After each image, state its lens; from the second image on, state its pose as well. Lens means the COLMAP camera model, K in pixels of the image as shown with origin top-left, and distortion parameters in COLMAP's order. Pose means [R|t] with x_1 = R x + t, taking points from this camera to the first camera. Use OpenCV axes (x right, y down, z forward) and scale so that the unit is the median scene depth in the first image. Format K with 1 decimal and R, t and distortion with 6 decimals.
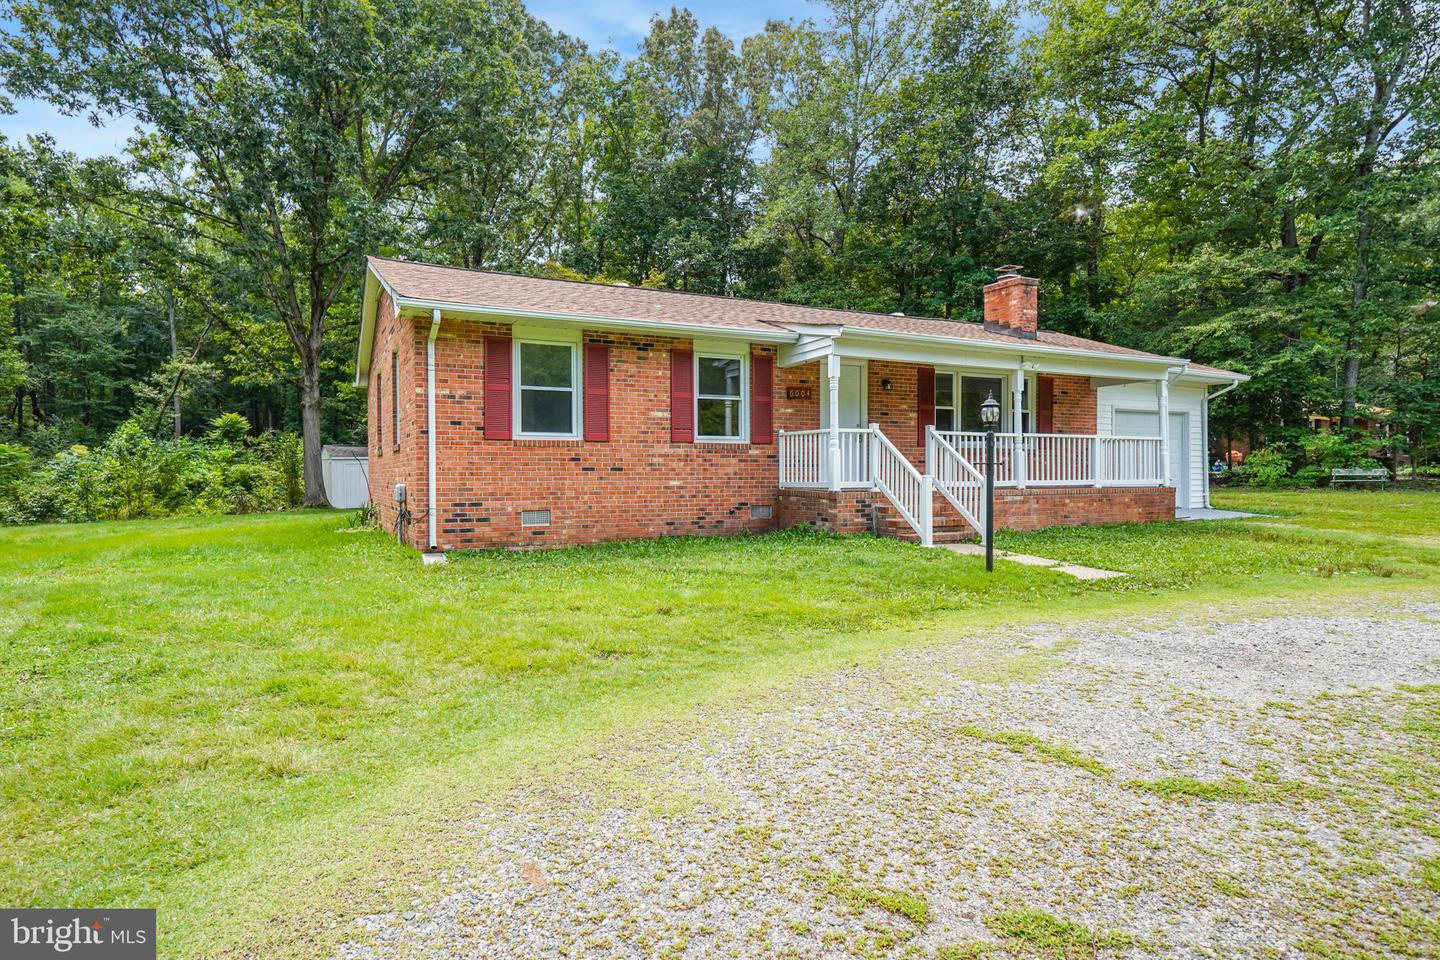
lens RADIAL K [[880.7, 0, 720.0], [0, 880.7, 480.0], [0, 0, 1]] dist [-0.008046, -0.000232]
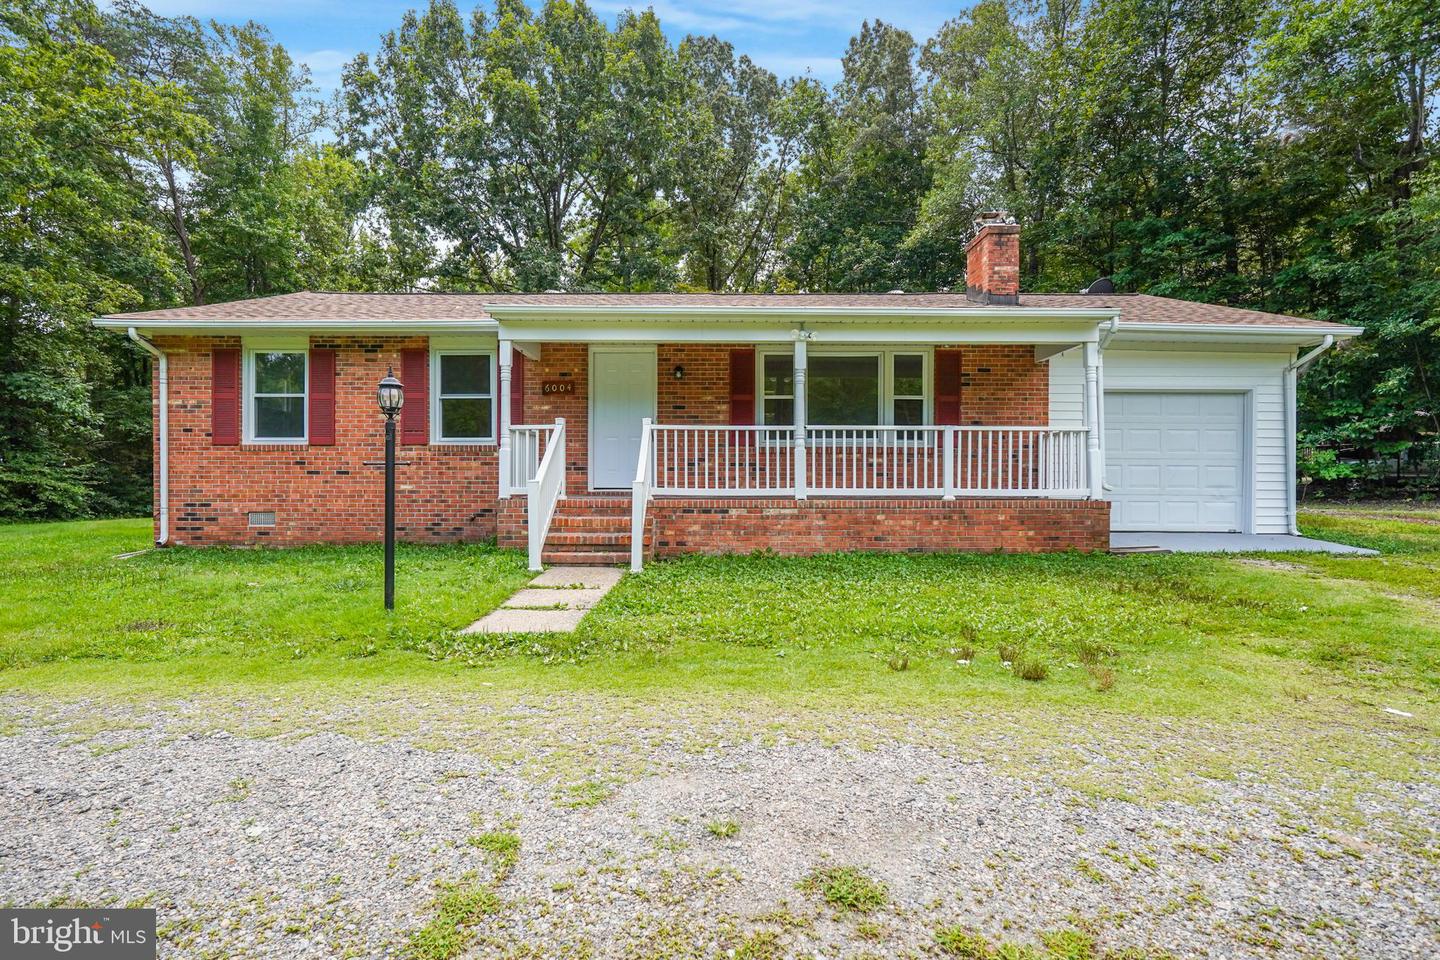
lens RADIAL K [[764.2, 0, 720.0], [0, 764.2, 480.0], [0, 0, 1]] dist [-0.020807, 0.000683]
pose [[0.880209, 0.005645, -0.474553, 0.646017], [-0.007380, 0.999971, -0.001794, -0.005338], [0.474530, 0.005081, 0.880225, 0.427766]]
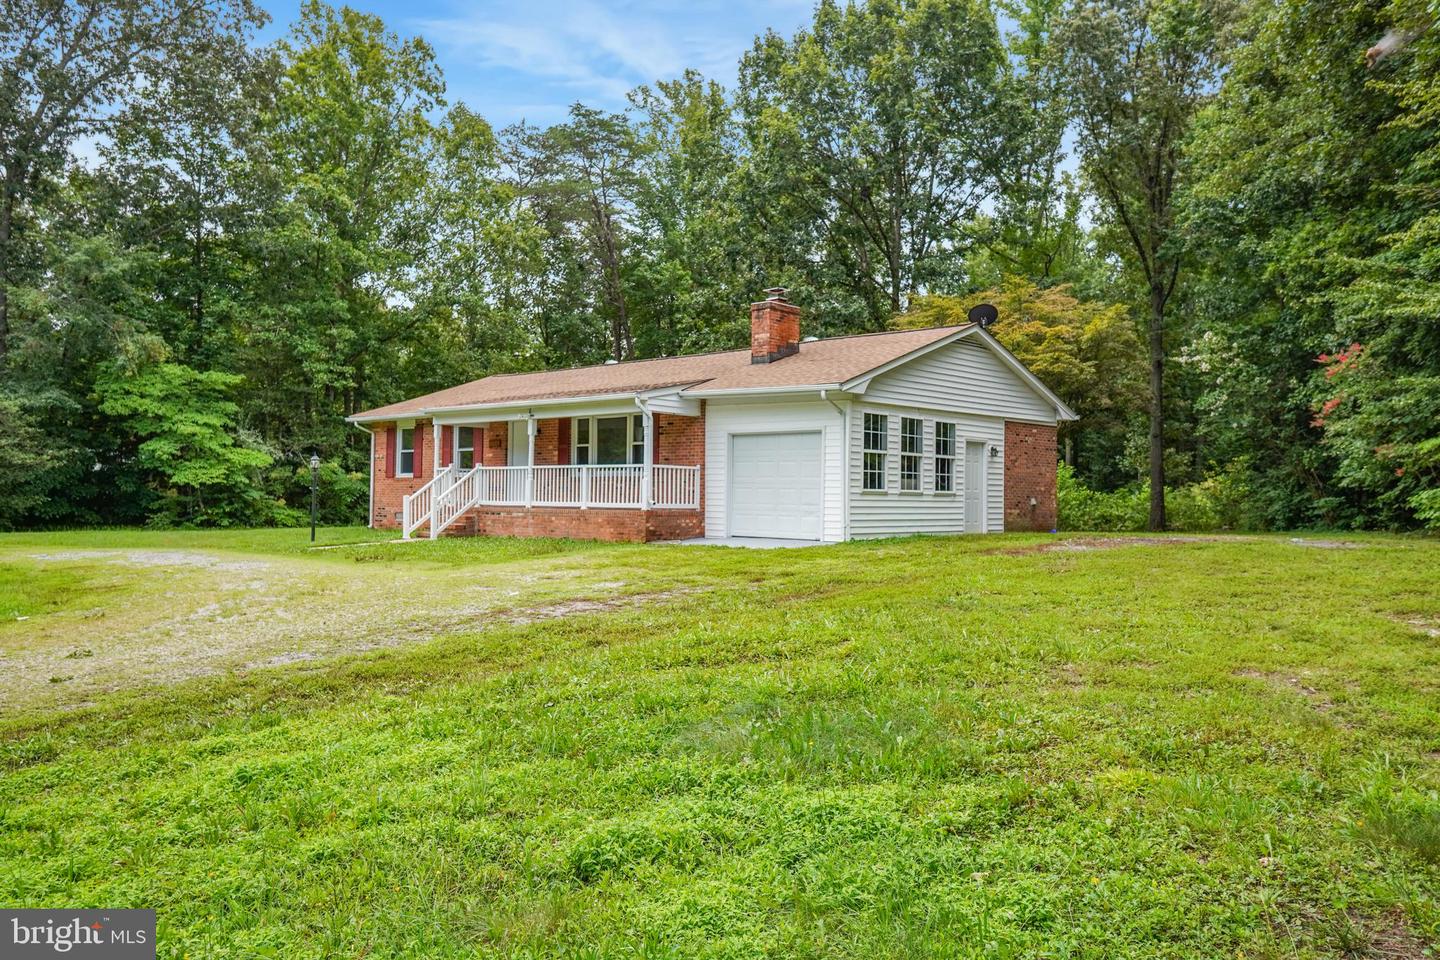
lens RADIAL K [[1156.6, 0, 721.1], [0, 1156.6, 480.3], [0, 0, 1]] dist [0.002637, 0.000360]
pose [[0.326196, -0.011743, -0.945229, 2.280050], [-0.021746, 0.999565, -0.019922, -0.003036], [0.945052, 0.027054, 0.325798, 0.769924]]
